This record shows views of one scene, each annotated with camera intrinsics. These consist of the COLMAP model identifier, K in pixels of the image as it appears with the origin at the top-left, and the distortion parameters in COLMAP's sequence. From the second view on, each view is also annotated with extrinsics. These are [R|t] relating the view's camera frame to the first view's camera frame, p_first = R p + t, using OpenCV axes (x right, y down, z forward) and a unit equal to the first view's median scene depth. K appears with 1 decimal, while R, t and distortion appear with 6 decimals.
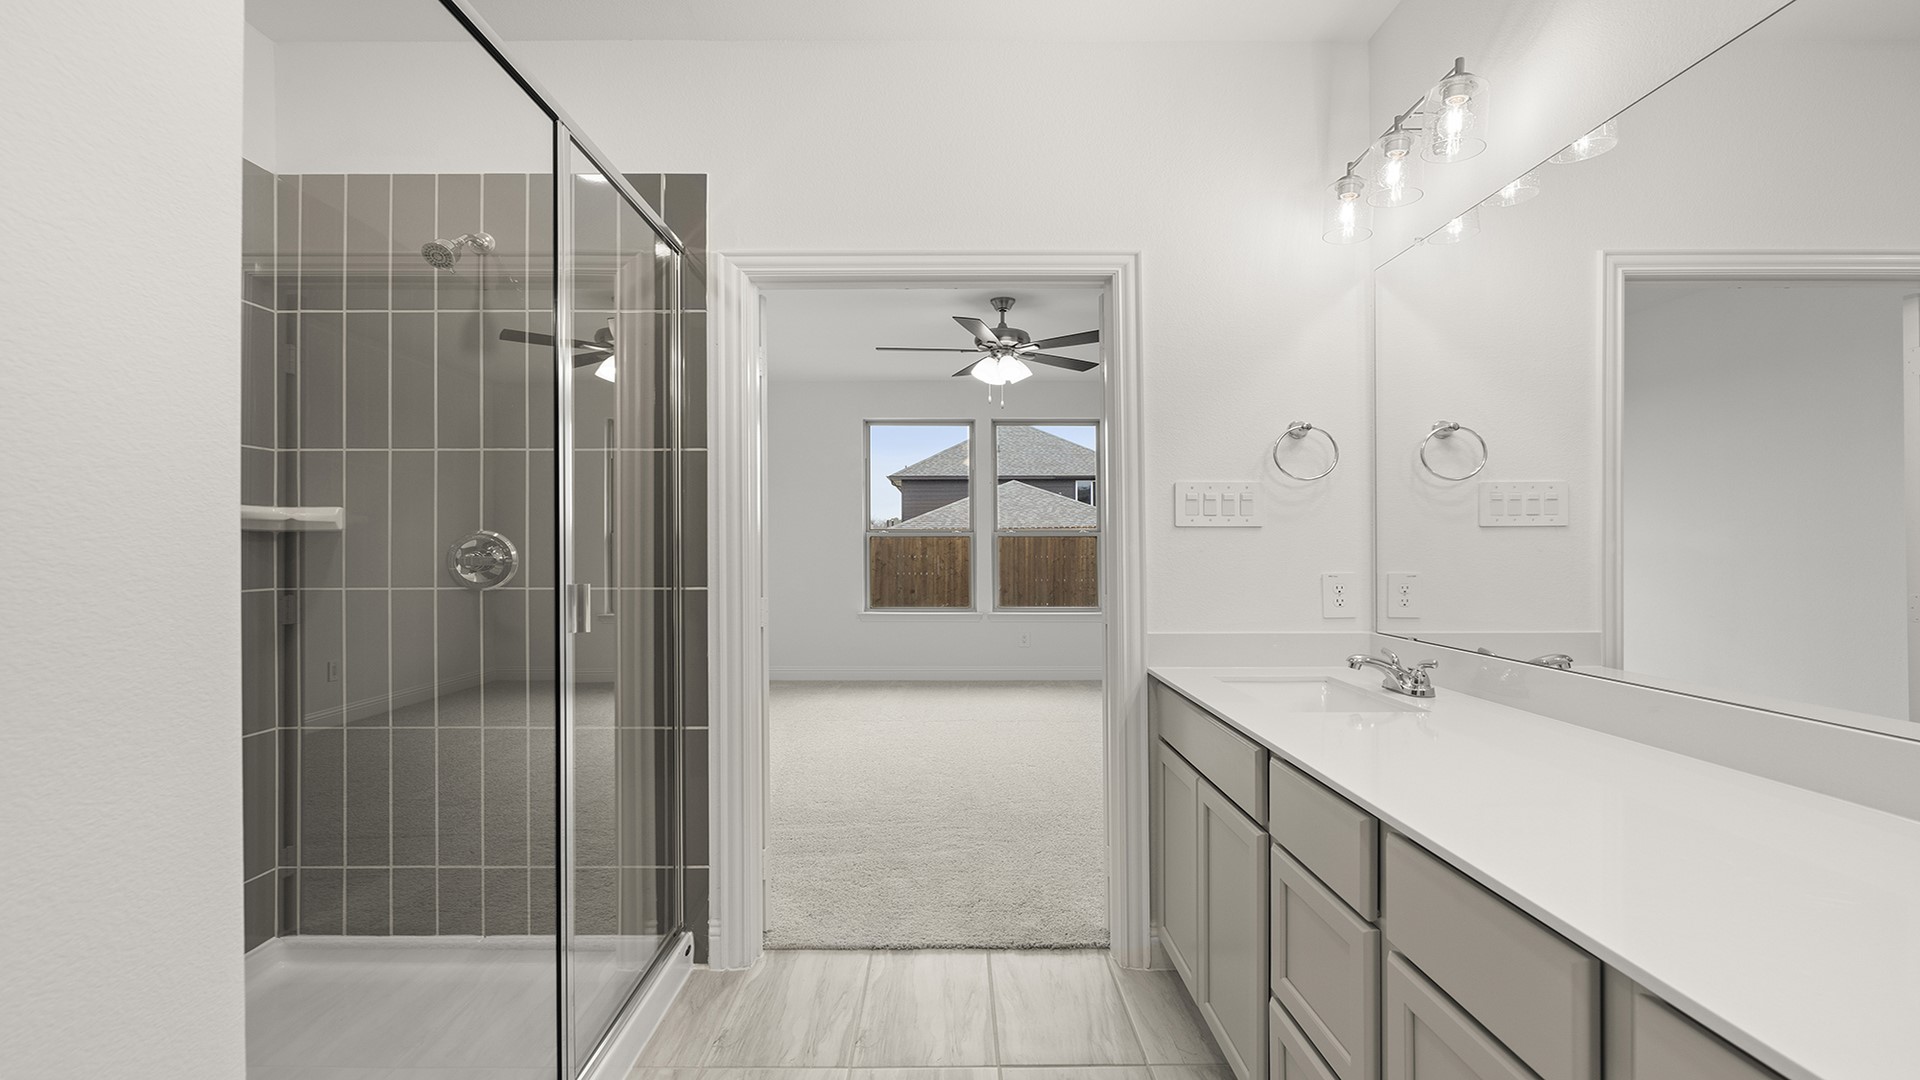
lens RADIAL K [[903.3, 0, 953.0], [0, 903.3, 530.6], [0, 0, 1]] dist [-0.003900, -0.000153]
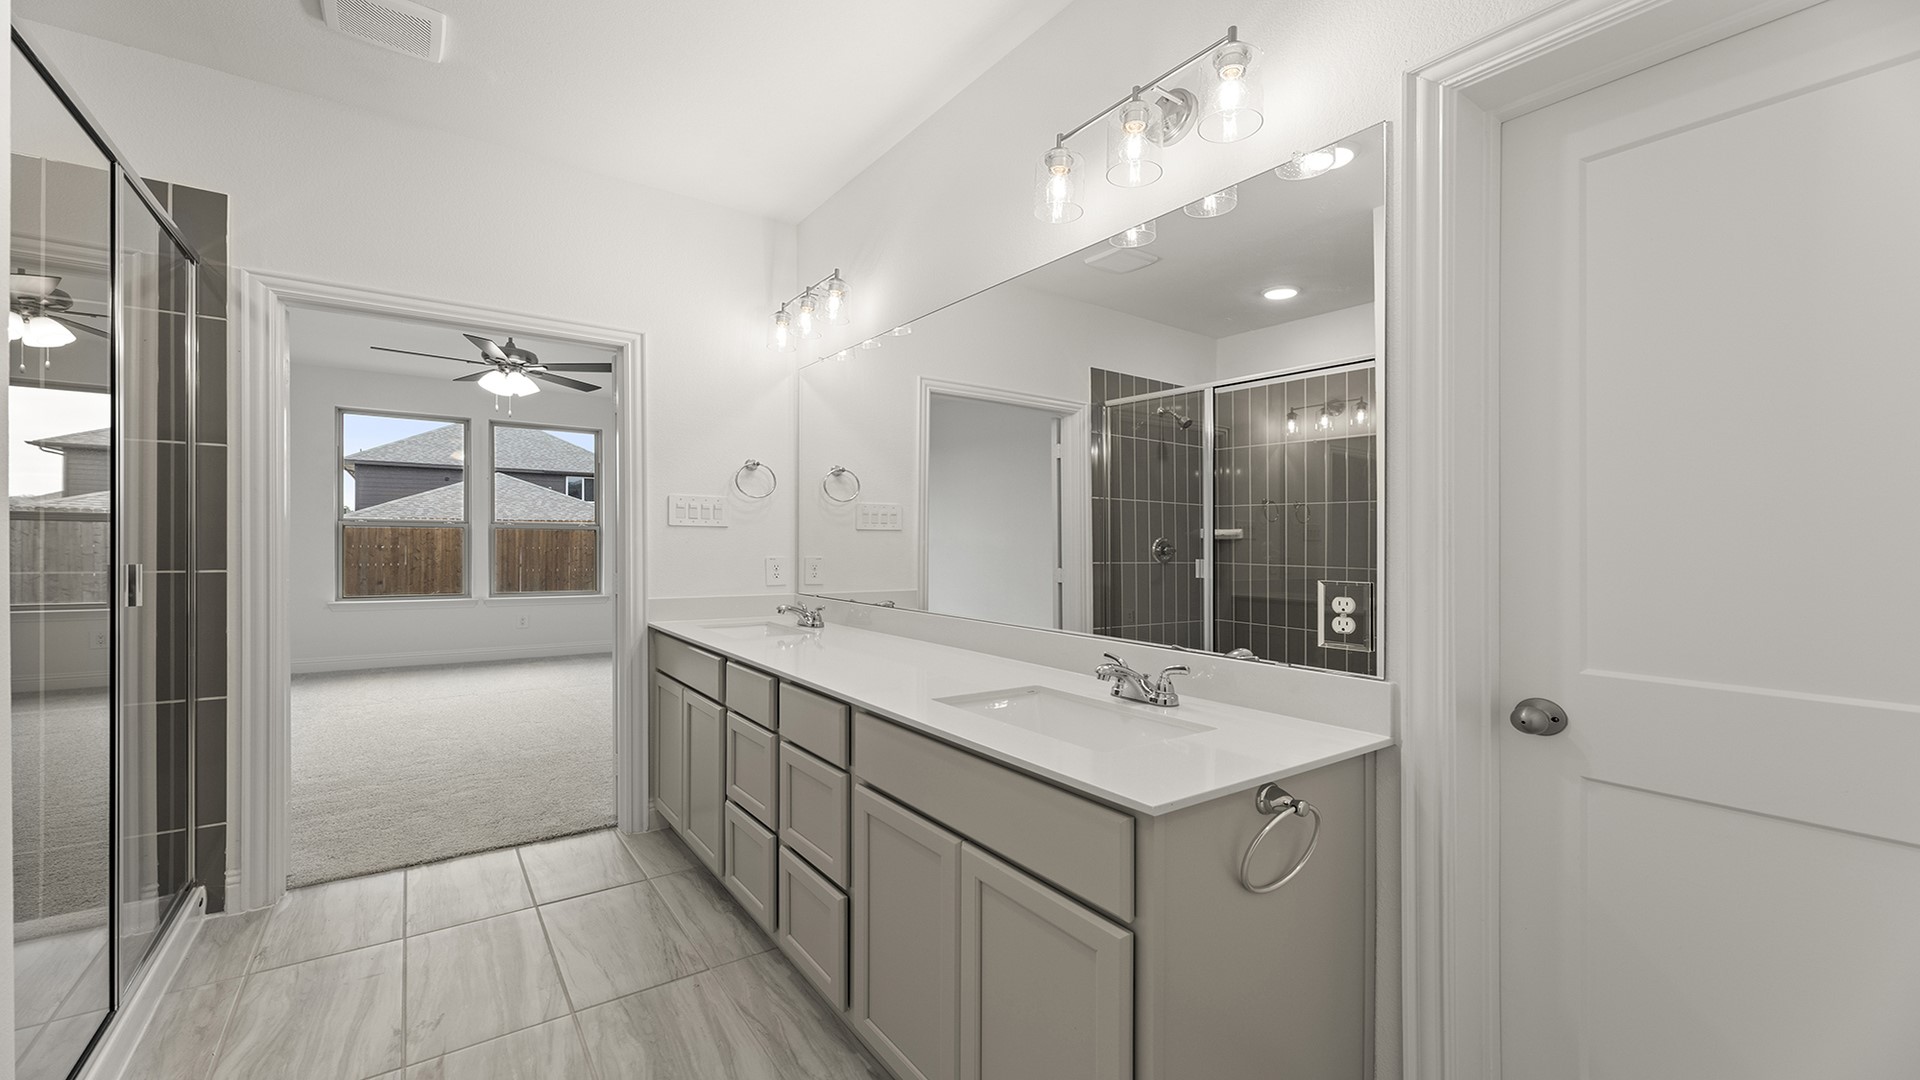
lens RADIAL K [[765.0, 0, 970.7], [0, 765.0, 562.9], [0, 0, 1]] dist [0.001239, 0.000237]
pose [[0.812402, -0.004782, 0.583078, -0.074348], [-0.022441, 0.998969, 0.039460, -0.003267], [-0.582666, -0.045142, 0.811457, -0.274396]]
